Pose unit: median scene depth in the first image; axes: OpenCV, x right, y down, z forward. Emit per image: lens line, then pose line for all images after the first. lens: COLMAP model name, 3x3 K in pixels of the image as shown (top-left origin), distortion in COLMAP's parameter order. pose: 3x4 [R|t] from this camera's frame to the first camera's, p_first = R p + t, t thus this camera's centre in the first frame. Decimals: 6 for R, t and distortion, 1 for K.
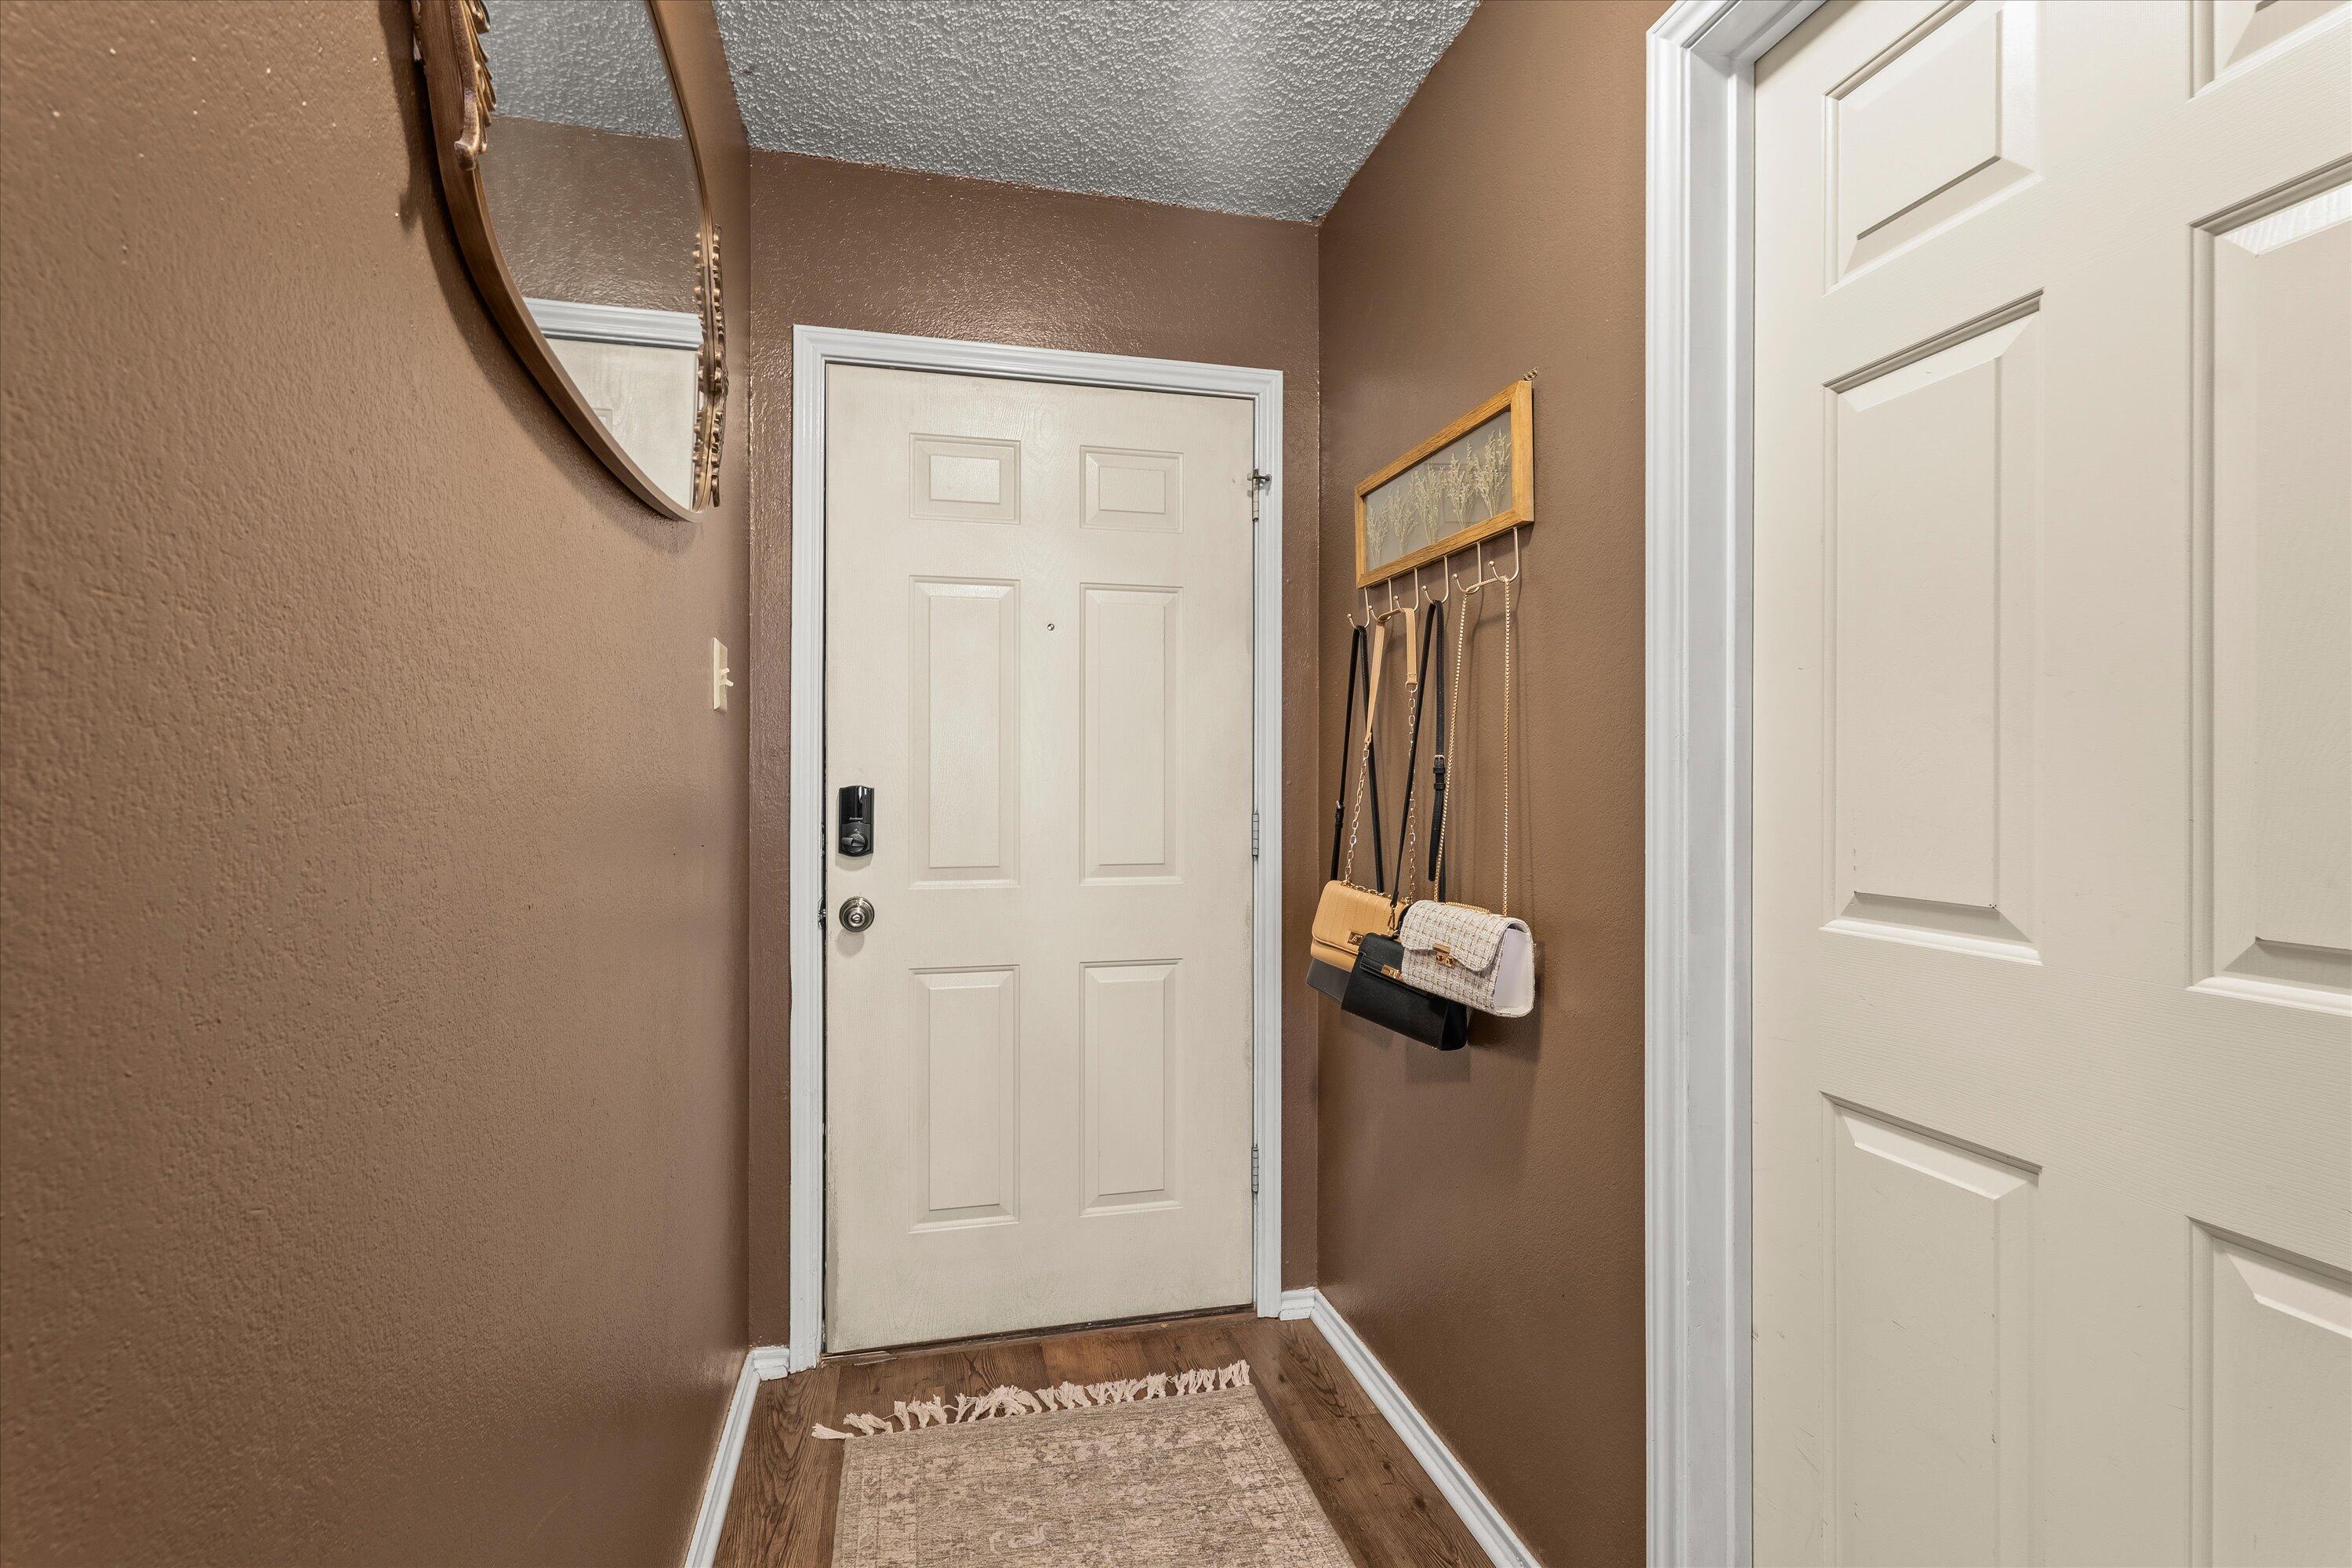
lens RADIAL K [[1104.5, 0, 1178.1], [0, 1104.5, 785.6], [0, 0, 1]] dist [0.003666, 0.001090]
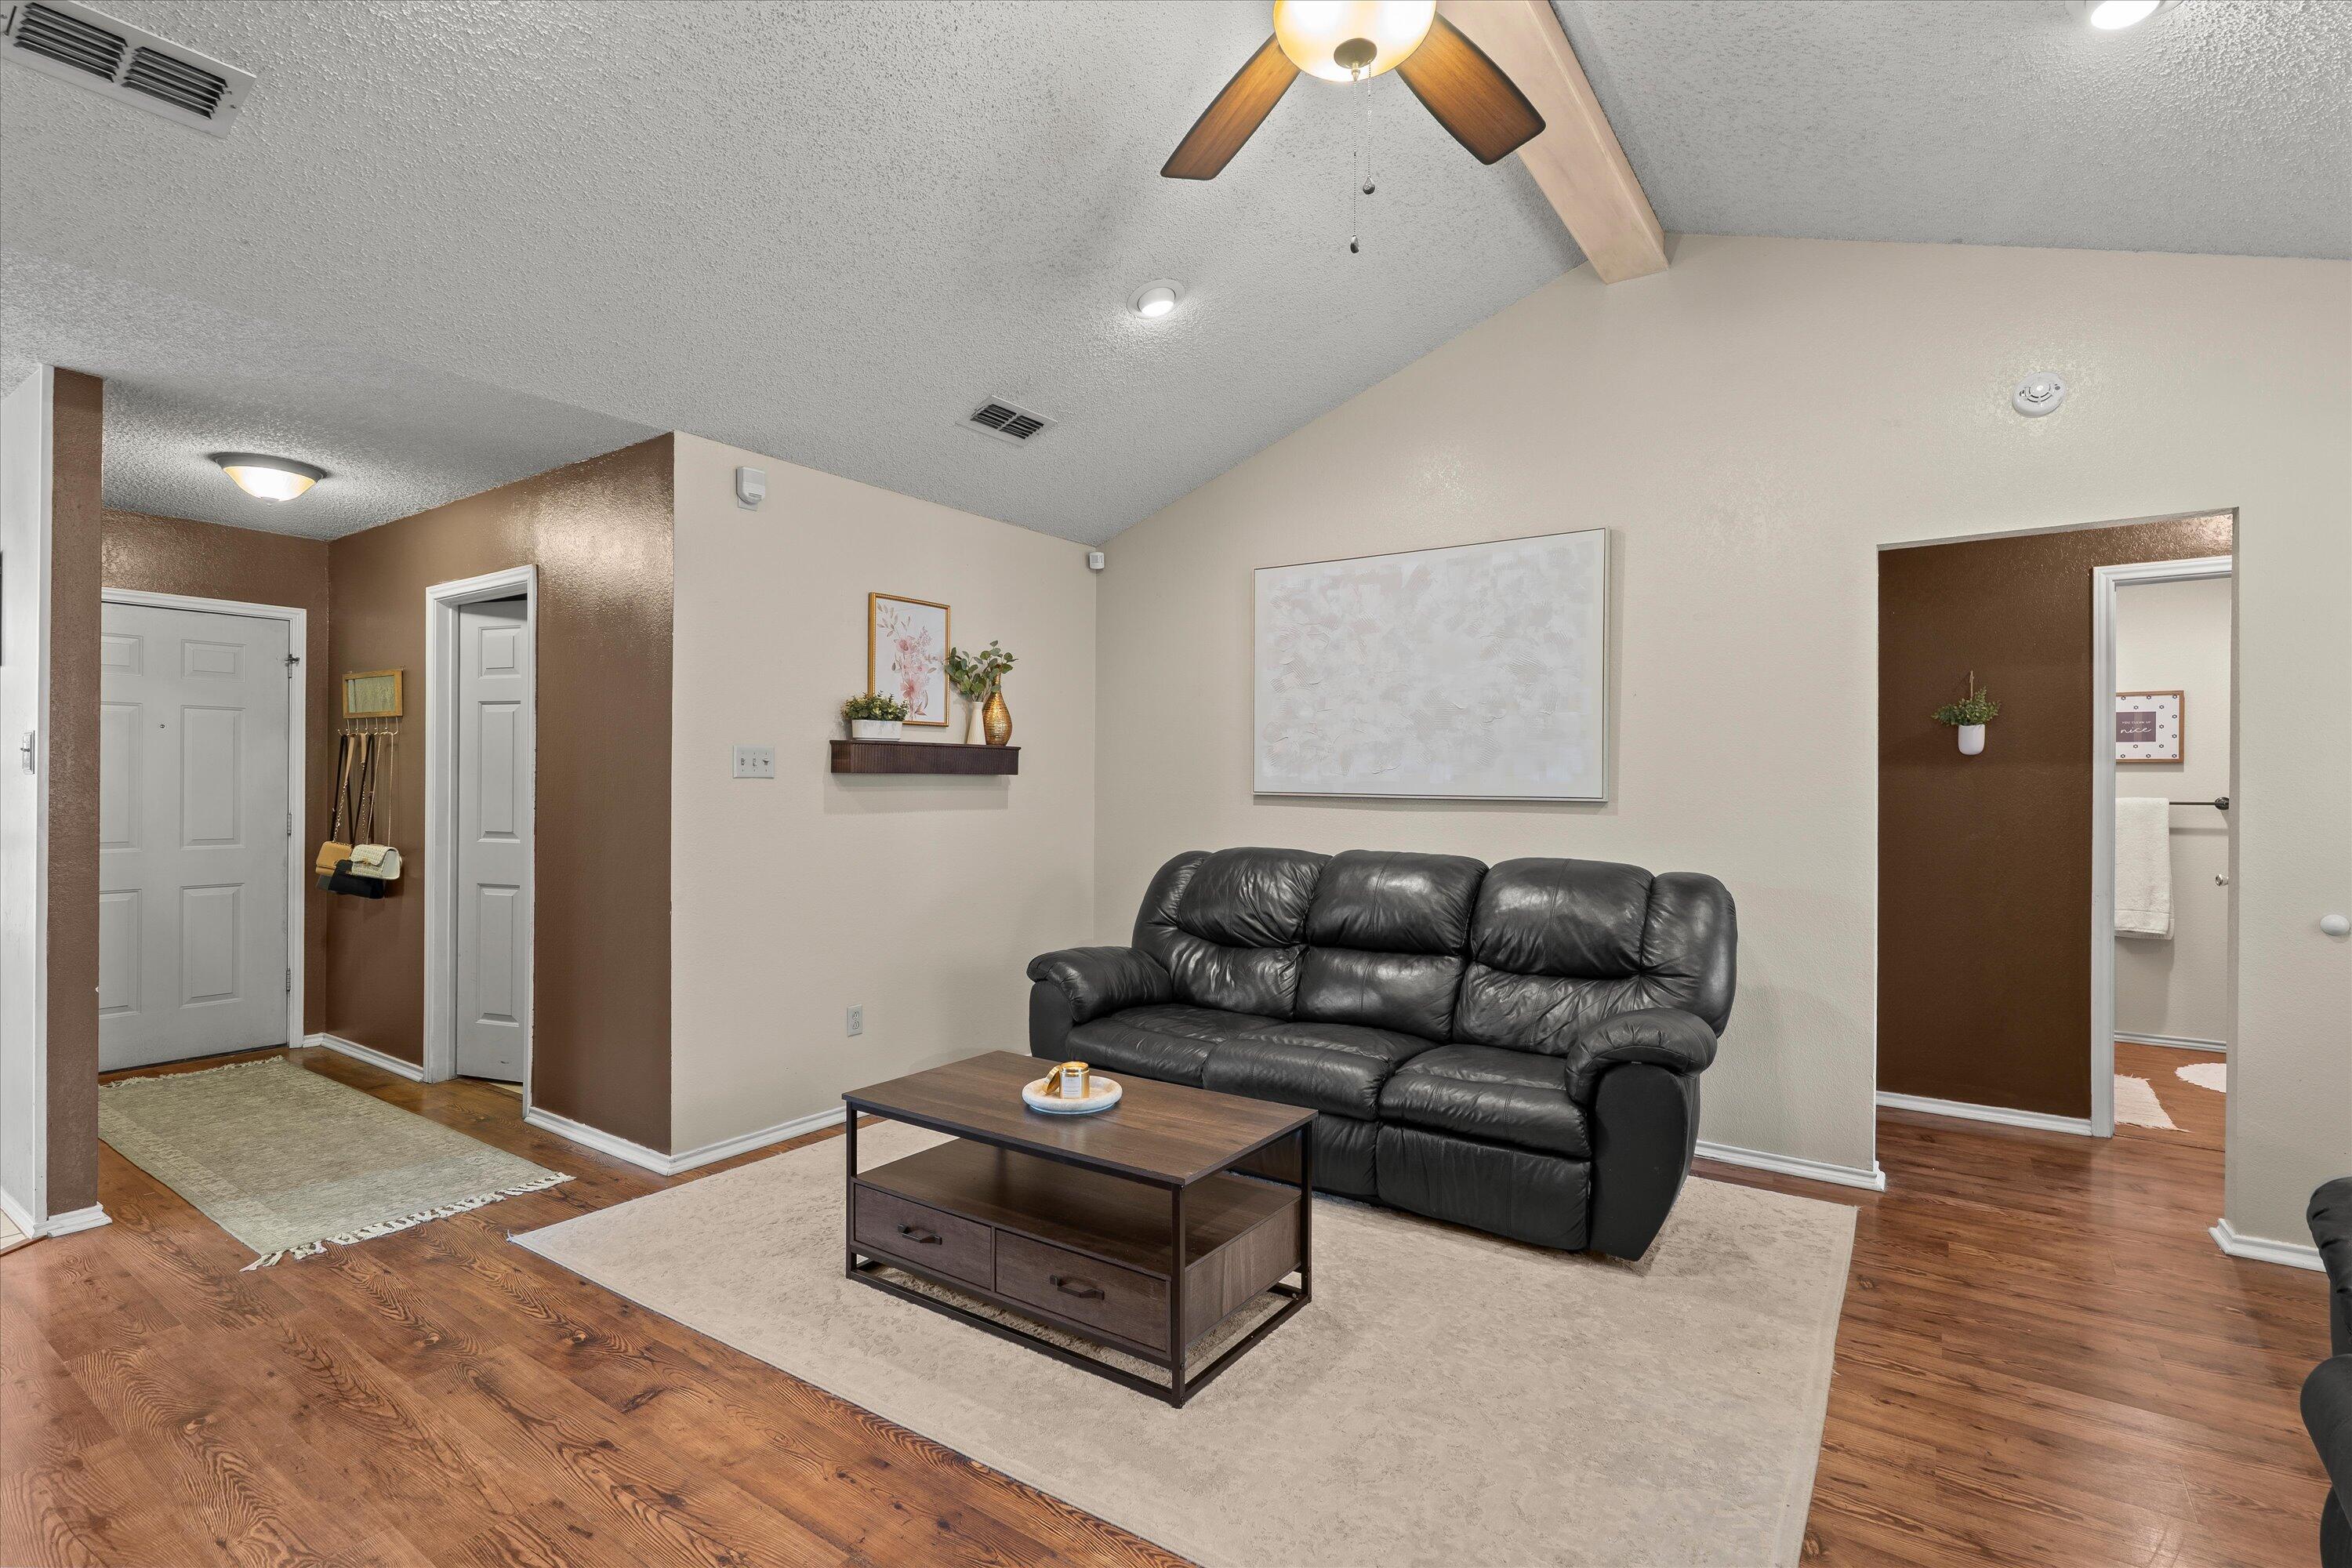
lens RADIAL K [[1104.5, 0, 1173.5], [0, 1104.5, 774.1], [0, 0, 1]] dist [0.003666, 0.001090]
pose [[0.751492, 0.002745, 0.659737, -0.068870], [-0.005676, 0.999981, 0.002304, -0.077267], [-0.659718, -0.005476, 0.751493, -2.038722]]
